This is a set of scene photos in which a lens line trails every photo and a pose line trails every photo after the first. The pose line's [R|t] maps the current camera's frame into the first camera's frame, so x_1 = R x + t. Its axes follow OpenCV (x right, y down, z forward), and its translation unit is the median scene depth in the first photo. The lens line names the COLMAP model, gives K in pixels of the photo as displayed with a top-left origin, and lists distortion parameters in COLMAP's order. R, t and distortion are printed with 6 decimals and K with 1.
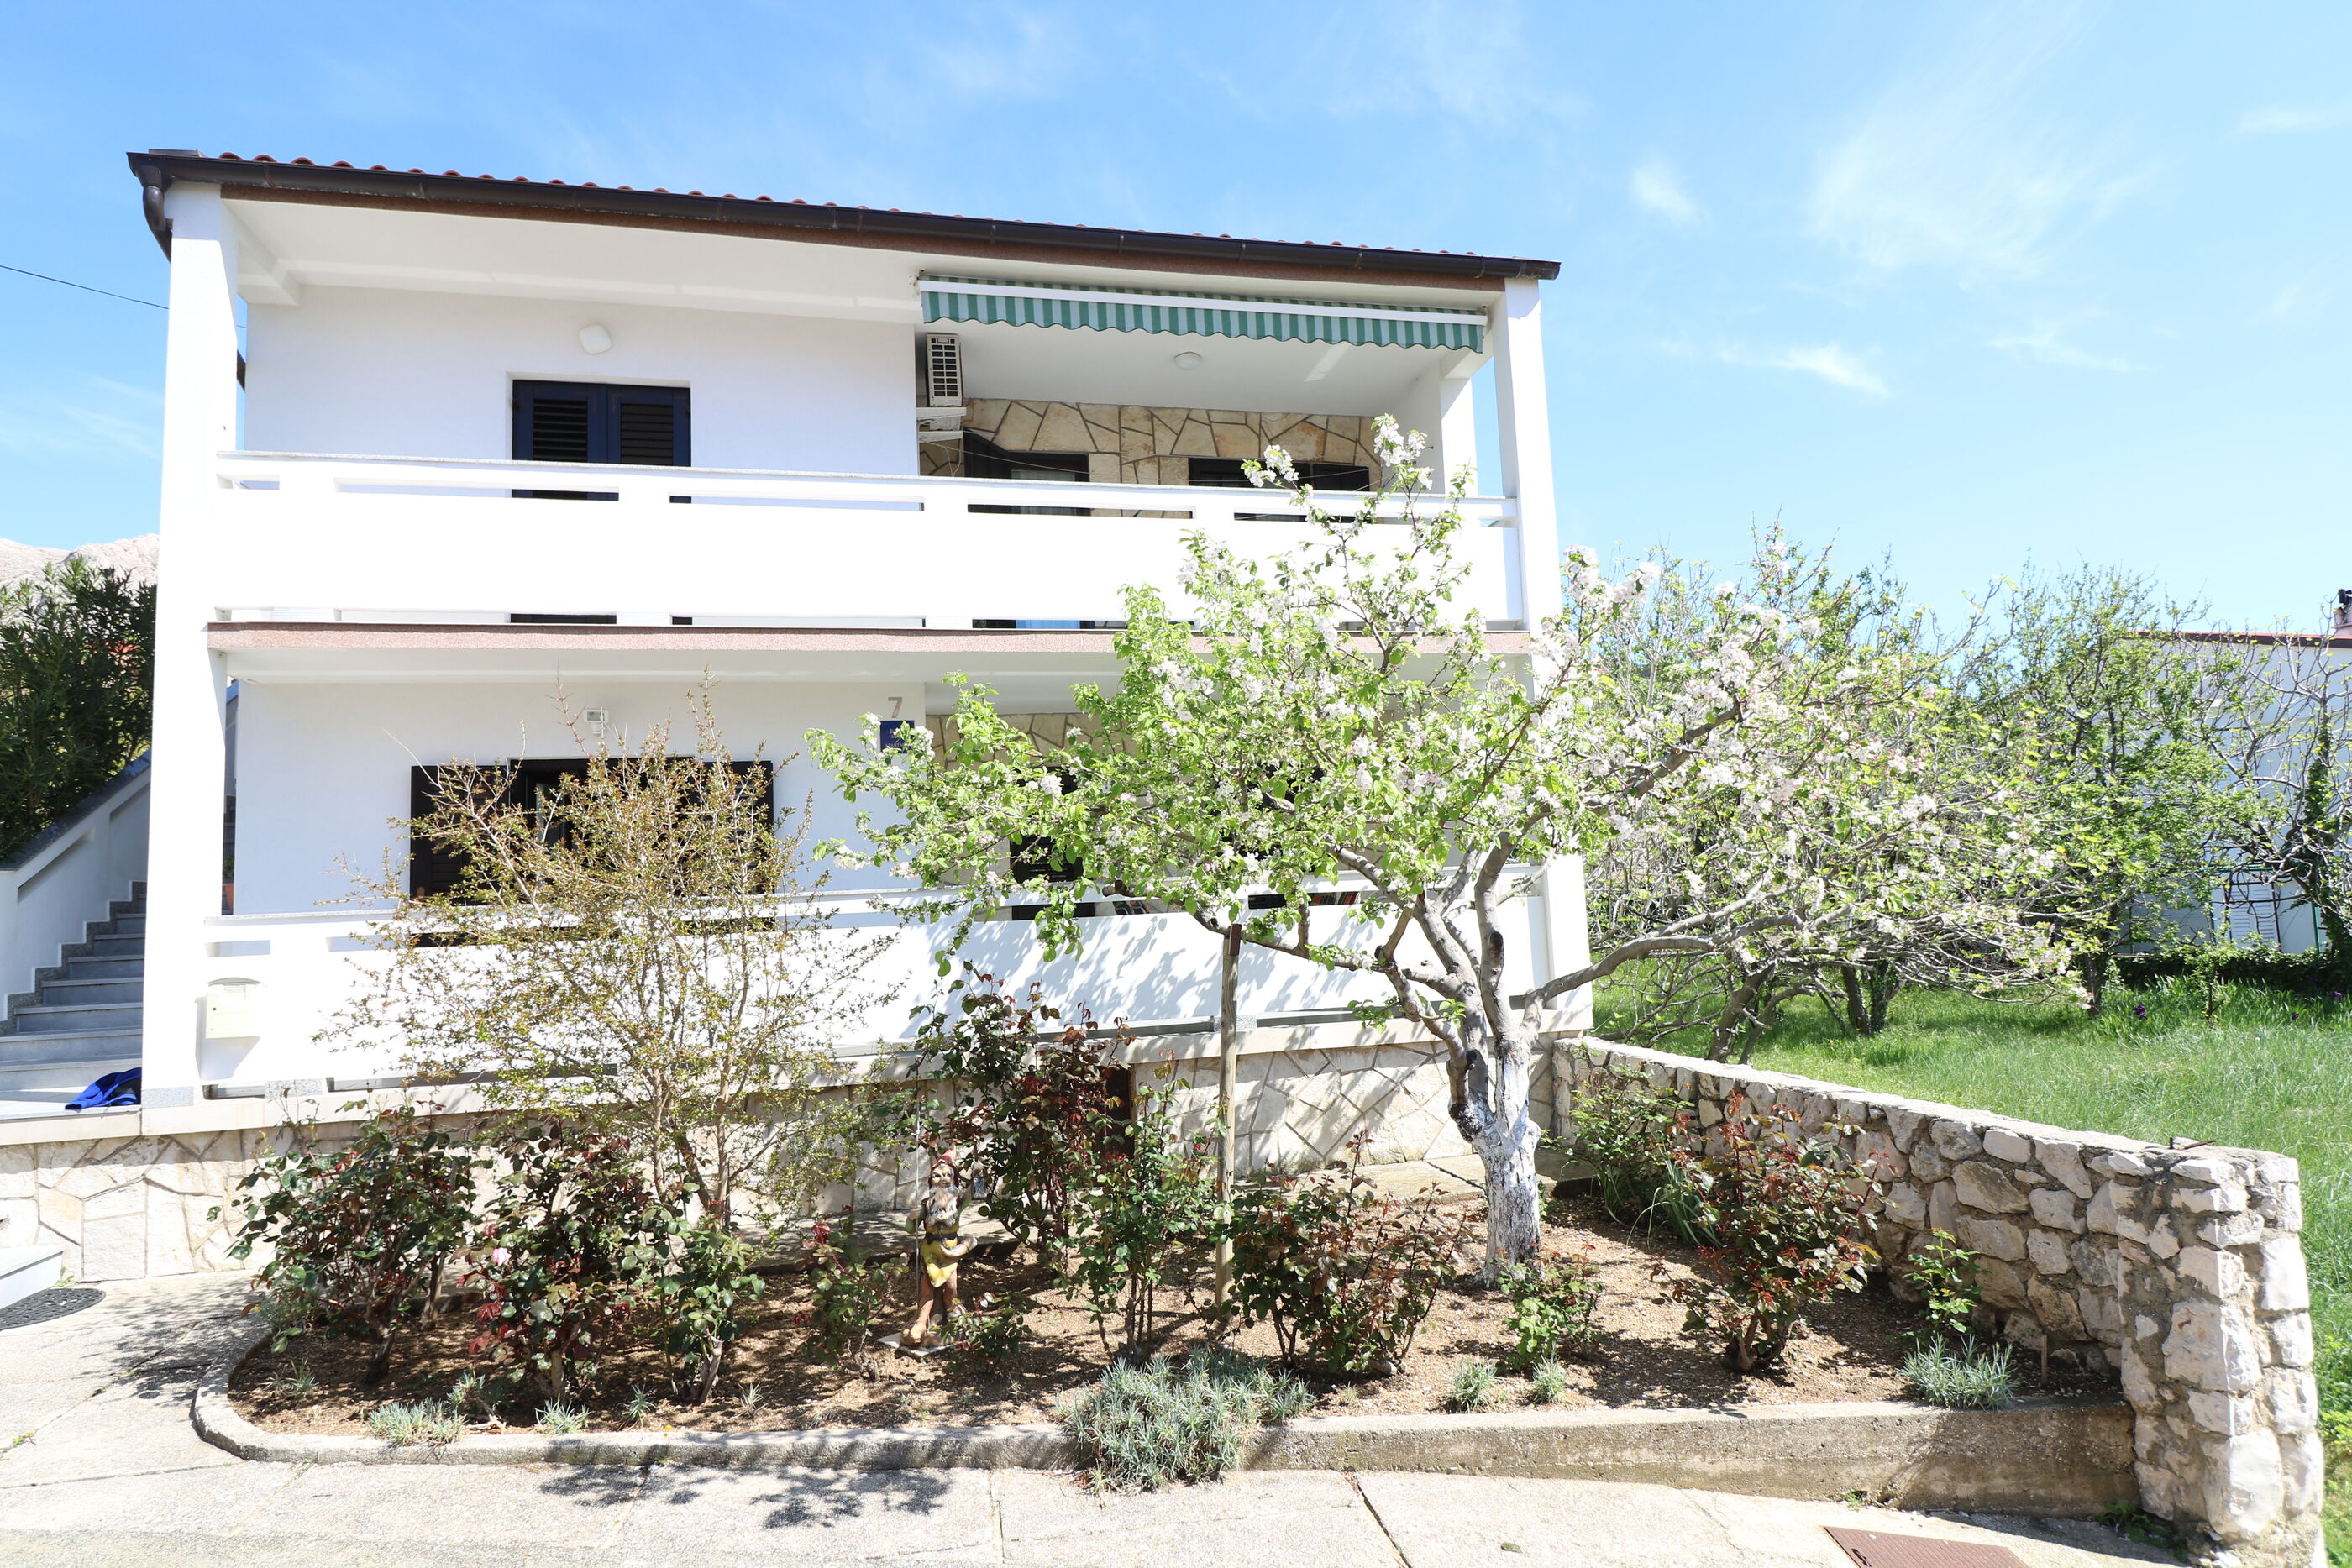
lens RADIAL K [[1272.3, 0, 1176.0], [0, 1272.3, 784.0], [0, 0, 1]] dist [-0.000440, -0.008899]
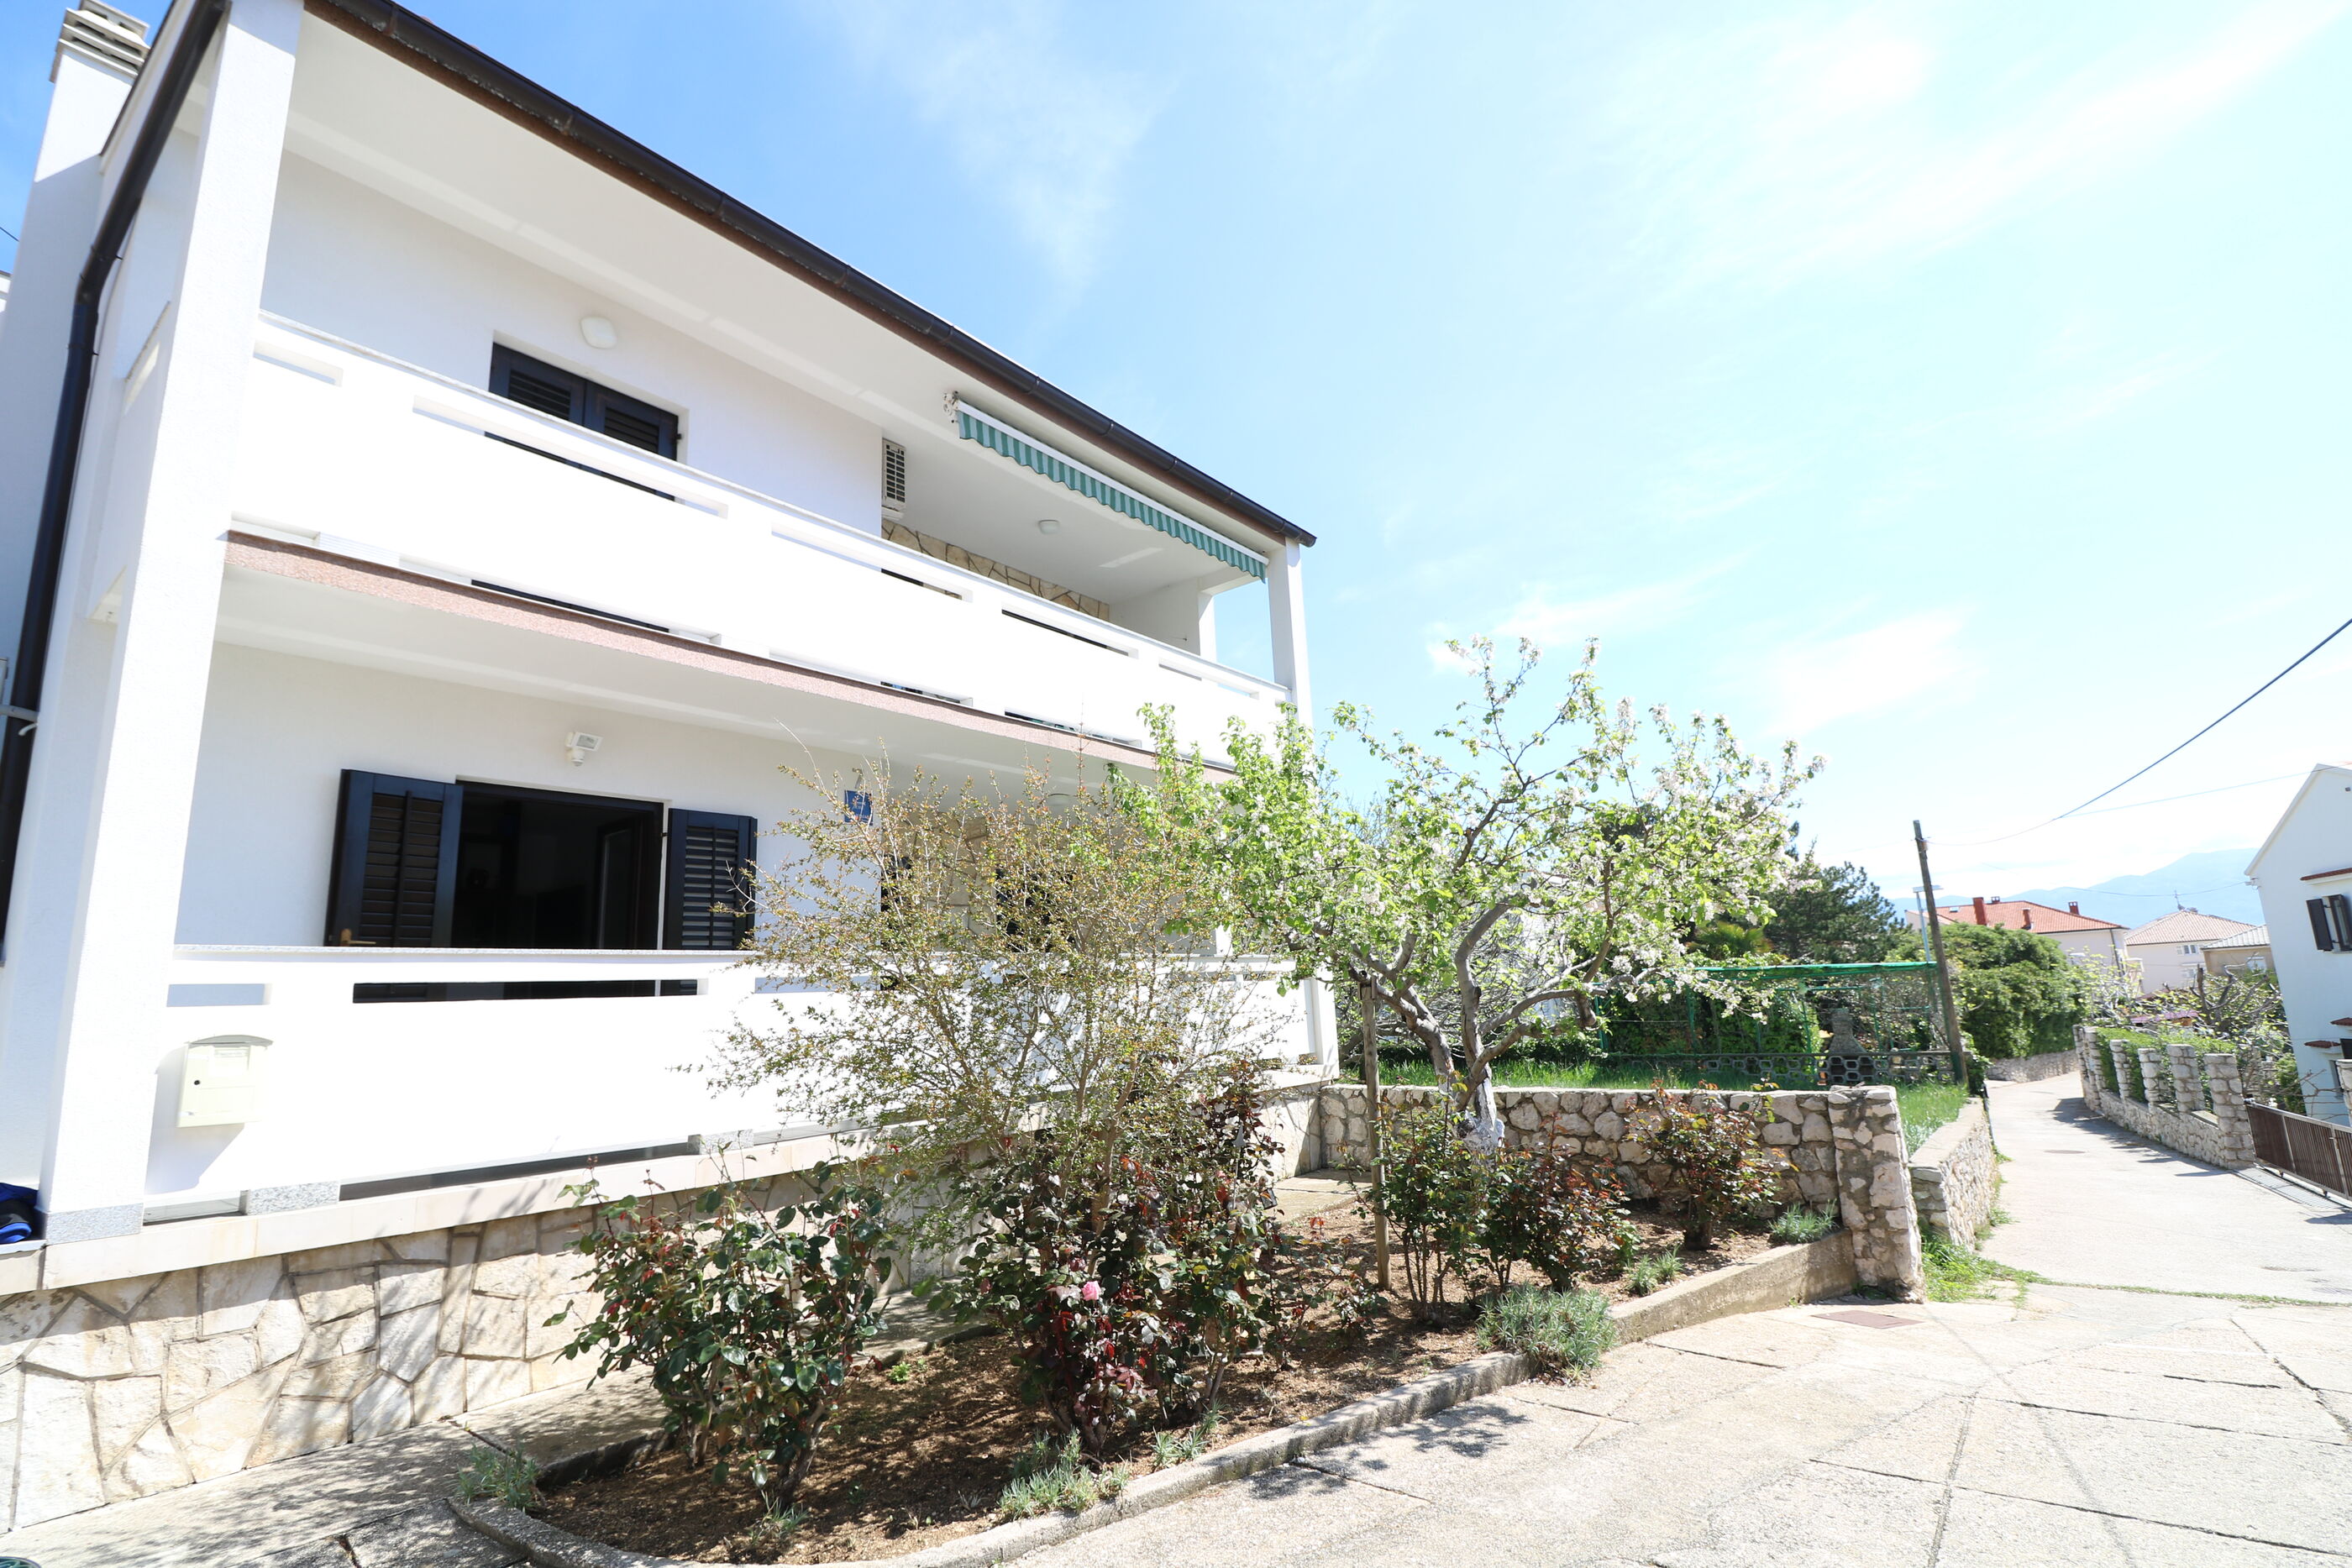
lens RADIAL K [[1109.5, 0, 1191.3], [0, 1109.5, 778.8], [0, 0, 1]] dist [-0.002480, -0.011635]
pose [[0.767743, 0.134418, 0.626501, -1.040284], [-0.044347, 0.986551, -0.157322, 0.121638], [-0.639222, 0.092999, 0.763378, 0.284318]]
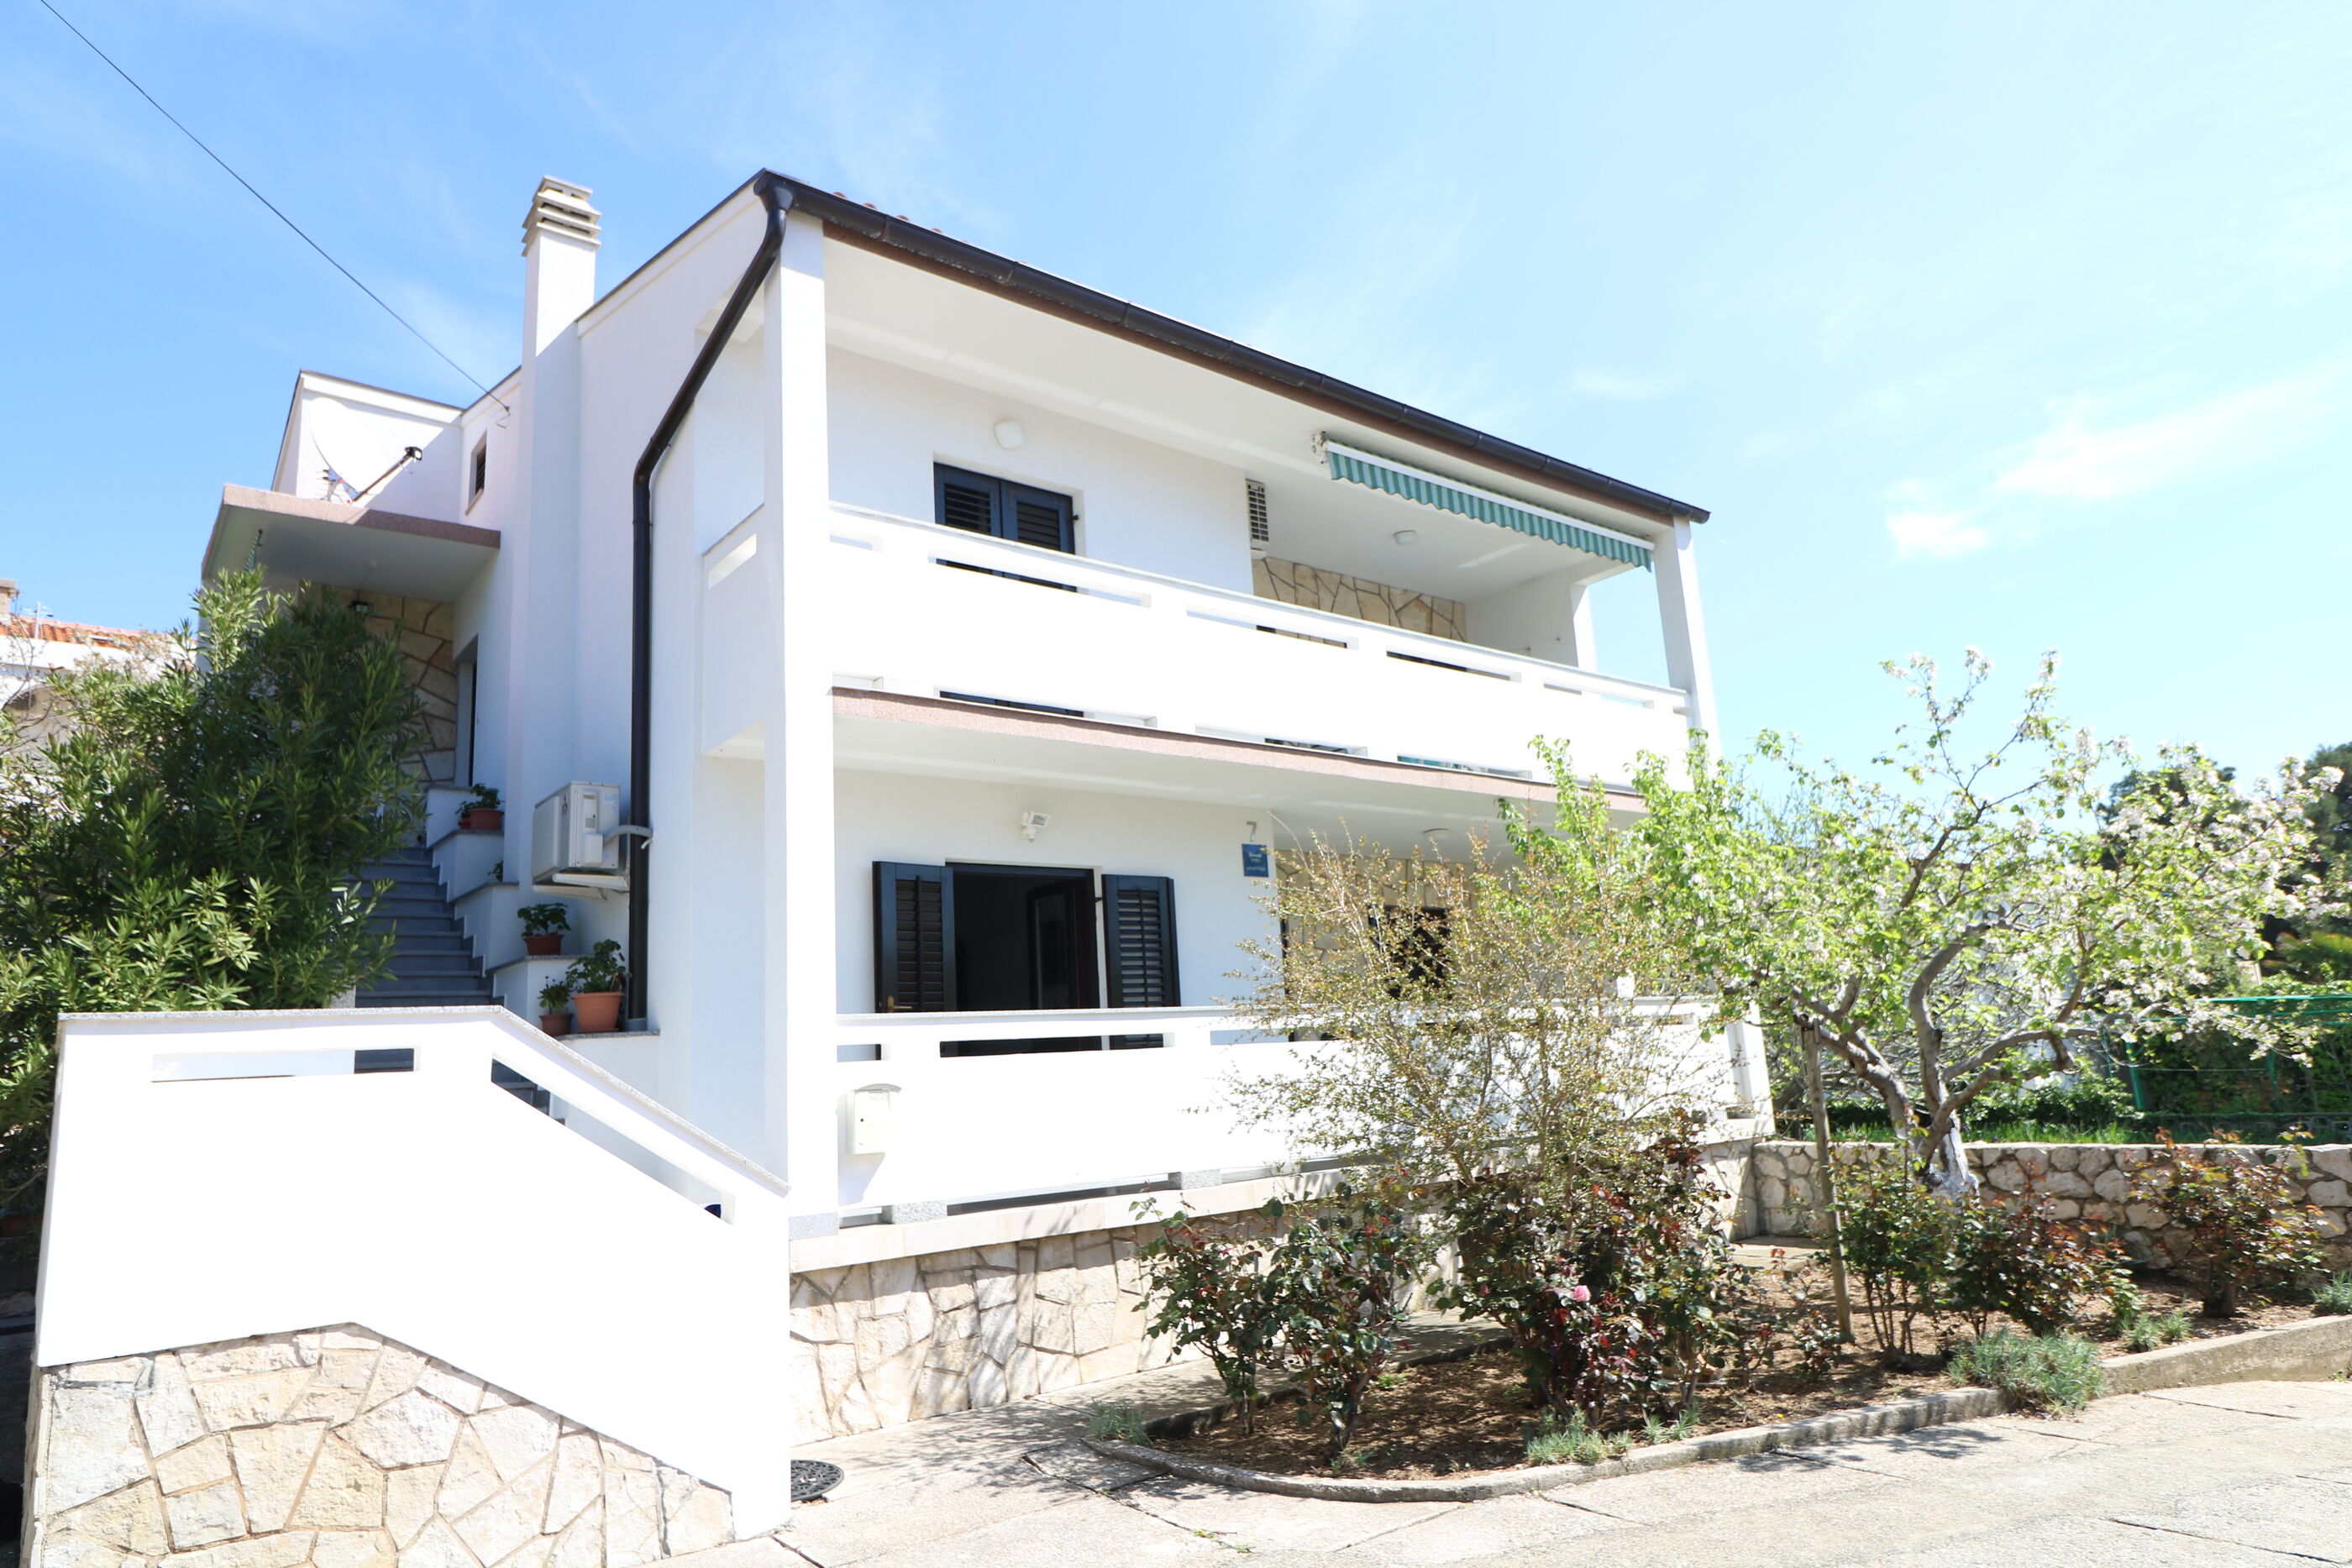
lens RADIAL K [[1466.7, 0, 1171.6], [0, 1466.7, 779.8], [0, 0, 1]] dist [0.009338, -0.015098]
pose [[0.896905, 0.080055, 0.434917, -1.444643], [-0.021959, 0.990327, -0.137005, 0.110536], [-0.441678, 0.113330, 0.889987, -0.037245]]
